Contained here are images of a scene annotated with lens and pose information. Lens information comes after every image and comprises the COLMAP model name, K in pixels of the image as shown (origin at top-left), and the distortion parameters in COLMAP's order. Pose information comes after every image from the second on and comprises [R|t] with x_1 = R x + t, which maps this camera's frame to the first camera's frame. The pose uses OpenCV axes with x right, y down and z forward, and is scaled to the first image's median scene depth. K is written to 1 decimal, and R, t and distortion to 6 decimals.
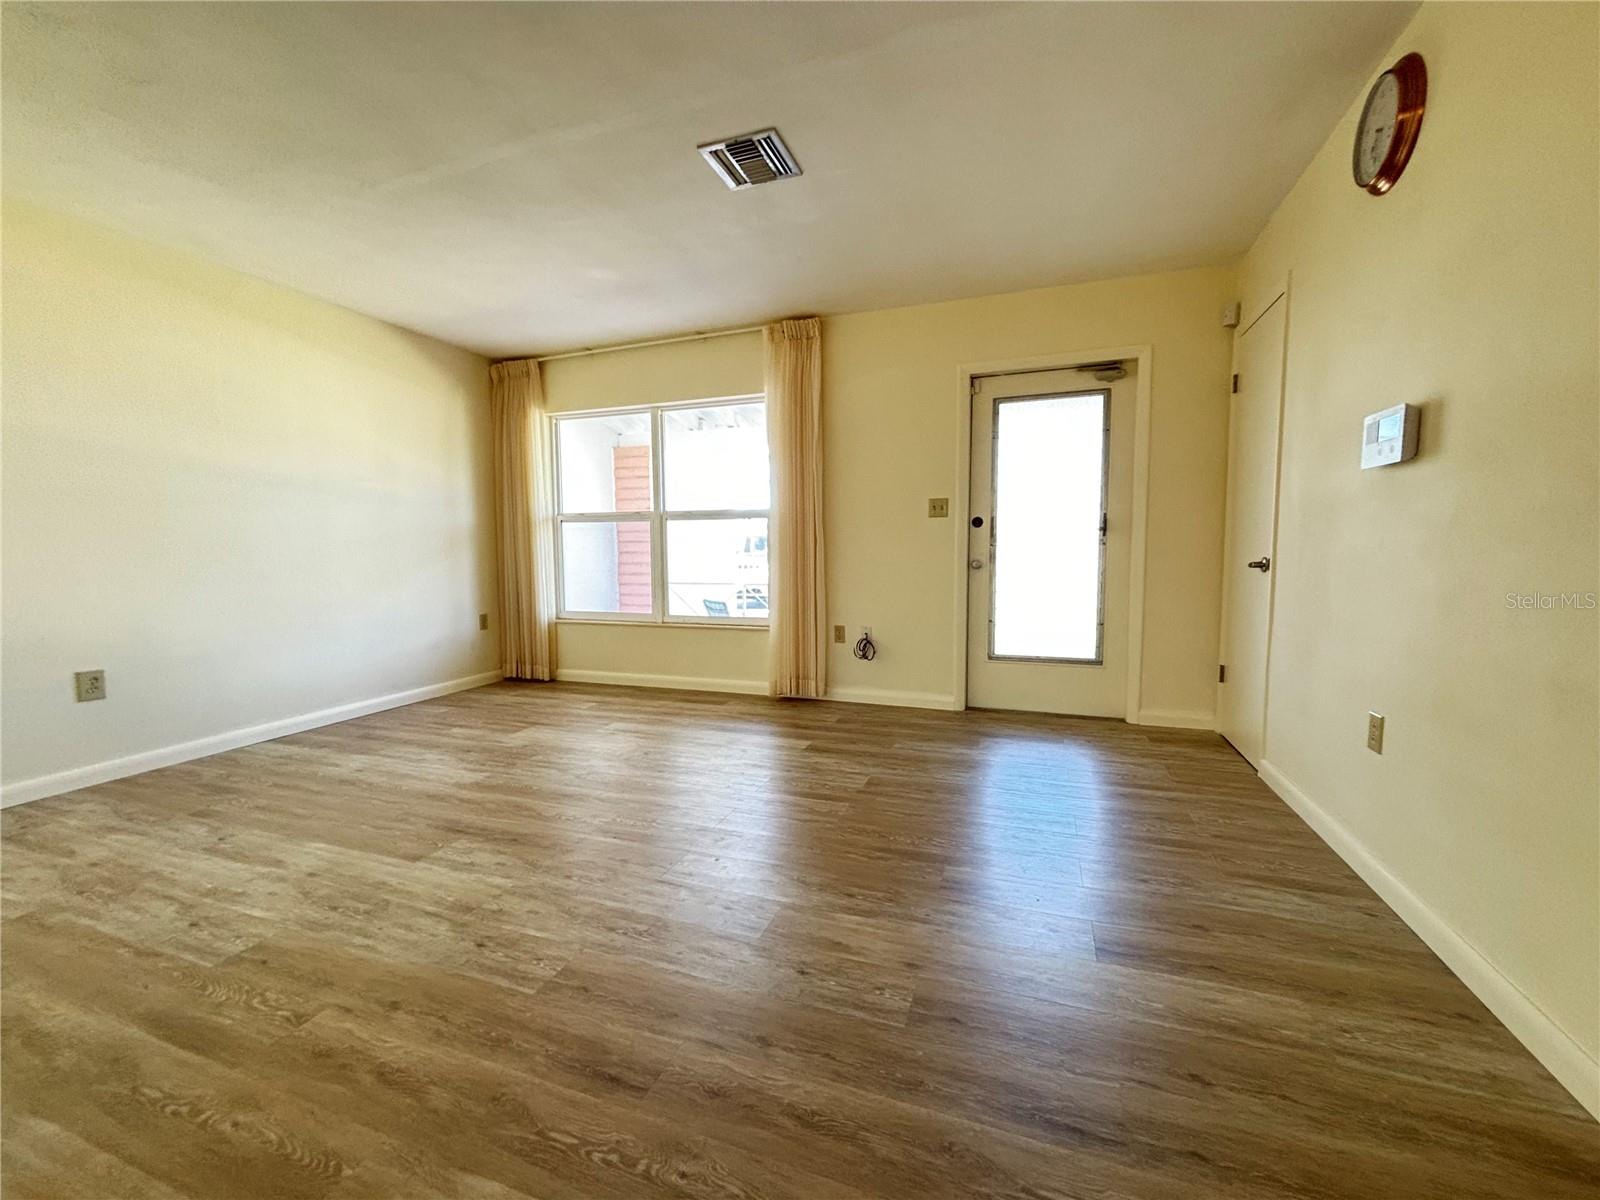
lens RADIAL K [[648.7, 0, 796.1], [0, 648.7, 609.9], [0, 0, 1]] dist [0.002146, 0.000927]
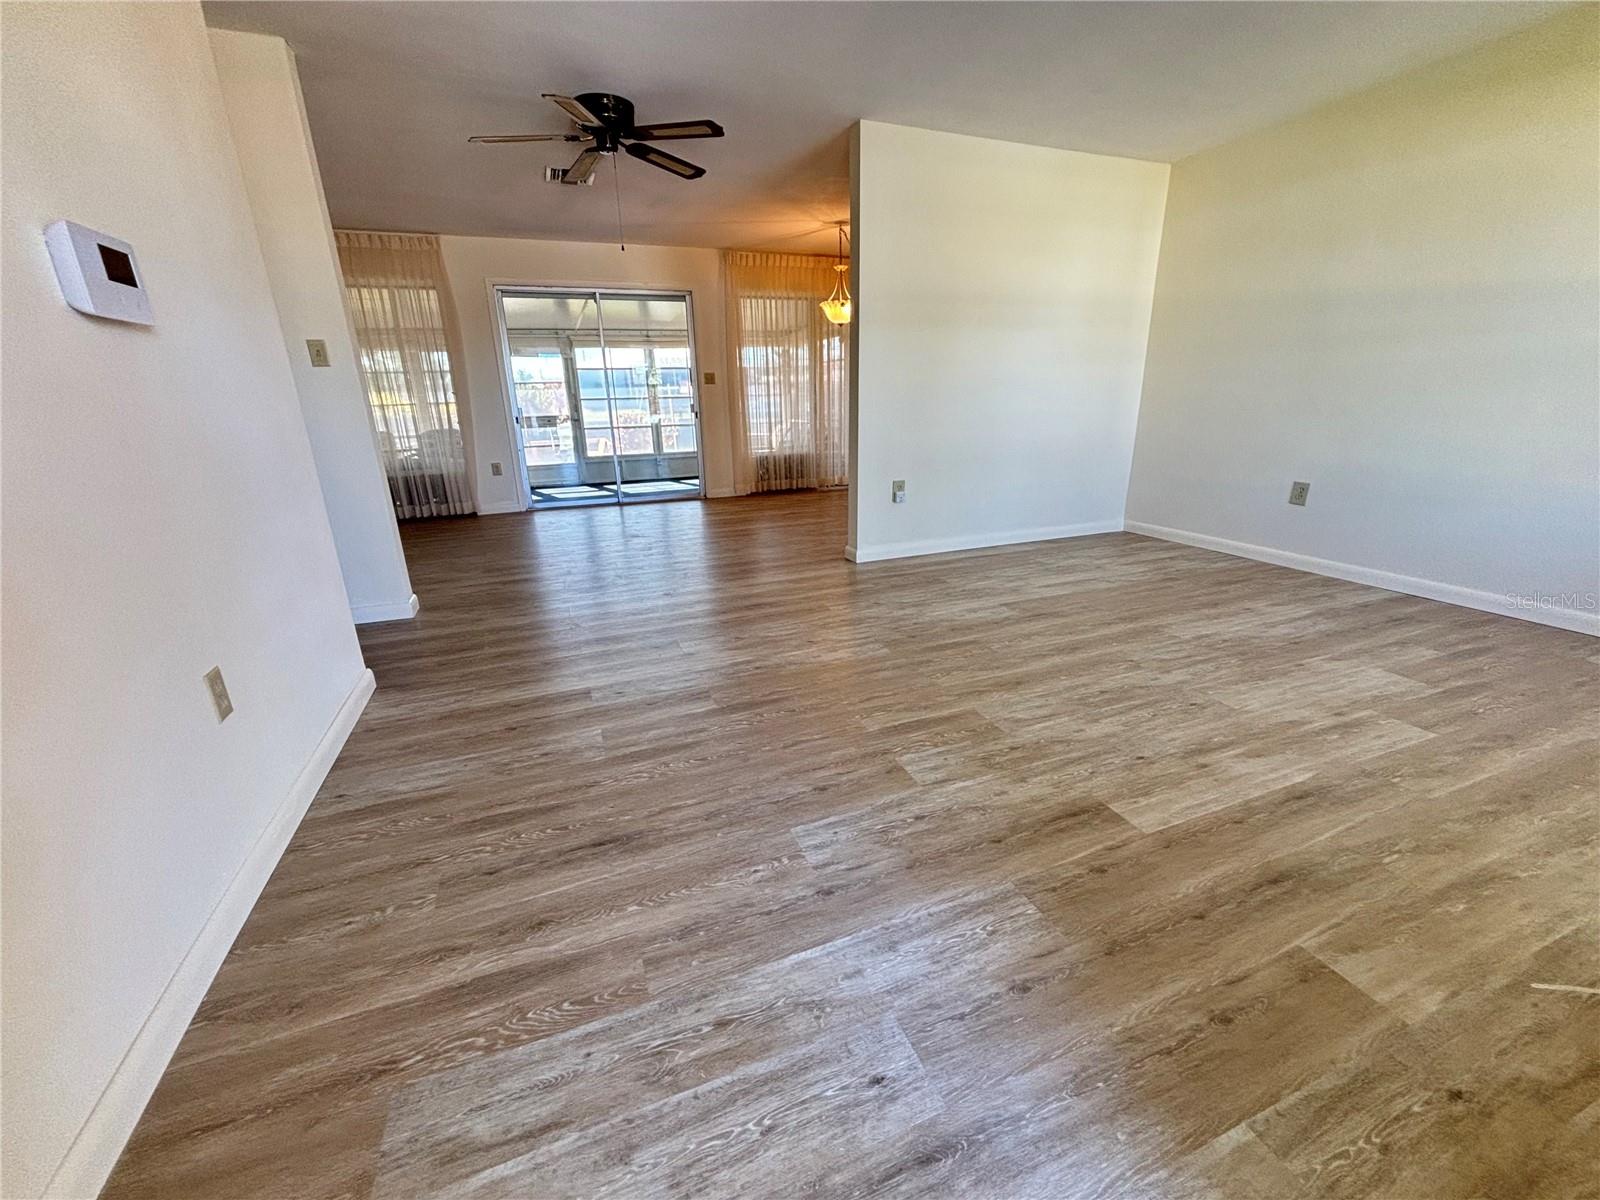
lens RADIAL K [[648.7, 0, 790.0], [0, 648.7, 589.9], [0, 0, 1]] dist [0.002146, 0.000927]
pose [[-0.758129, 0.216275, -0.615196, 0.596226], [-0.033926, 0.929041, 0.368417, -0.162531], [0.651222, 0.300179, -0.696996, 1.380687]]
